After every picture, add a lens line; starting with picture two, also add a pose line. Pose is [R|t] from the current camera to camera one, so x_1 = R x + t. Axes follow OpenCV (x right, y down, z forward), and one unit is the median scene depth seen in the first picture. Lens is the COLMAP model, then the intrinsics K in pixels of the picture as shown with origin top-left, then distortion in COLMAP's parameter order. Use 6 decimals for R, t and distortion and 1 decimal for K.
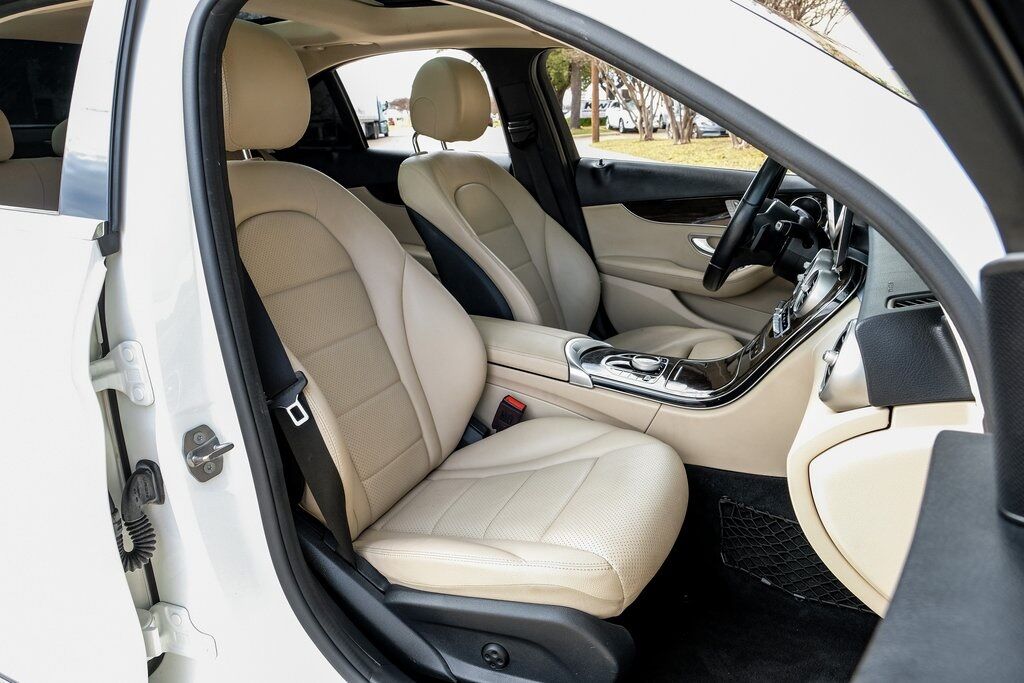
lens RADIAL K [[710.6, 0, 507.1], [0, 710.6, 338.2], [0, 0, 1]] dist [-0.012244, -0.003615]
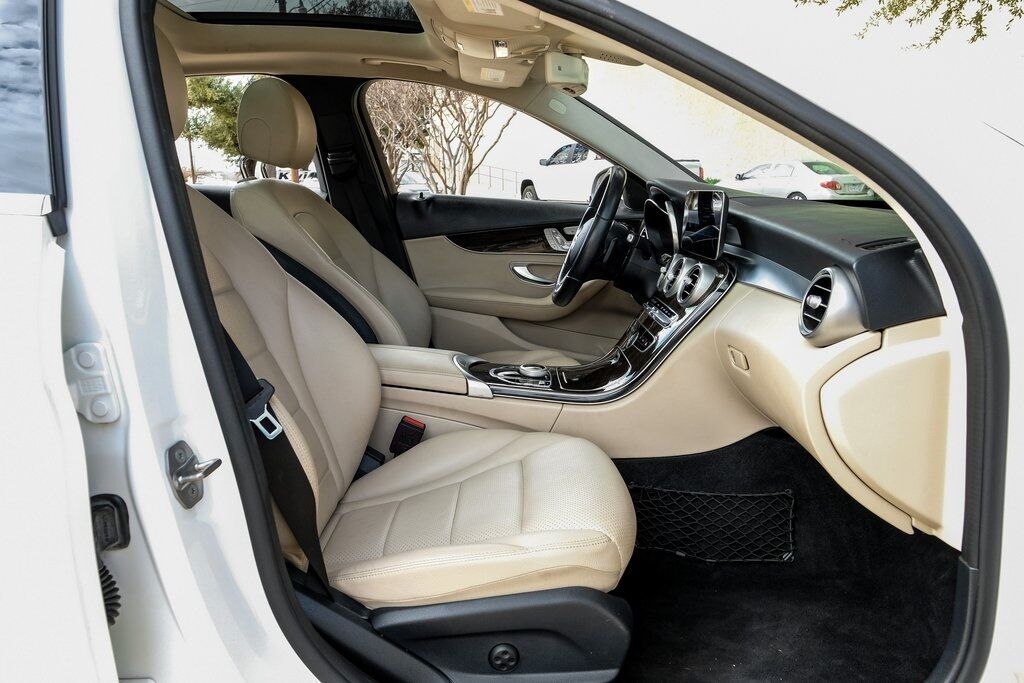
lens RADIAL K [[720.5, 0, 512.0], [0, 720.5, 341.5], [0, 0, 1]] dist [-0.009981, 0.003080]
pose [[0.928417, -0.067830, 0.365297, -0.231490], [0.097804, 0.993135, -0.064162, 0.062198], [-0.358437, 0.095296, 0.928677, 0.039480]]
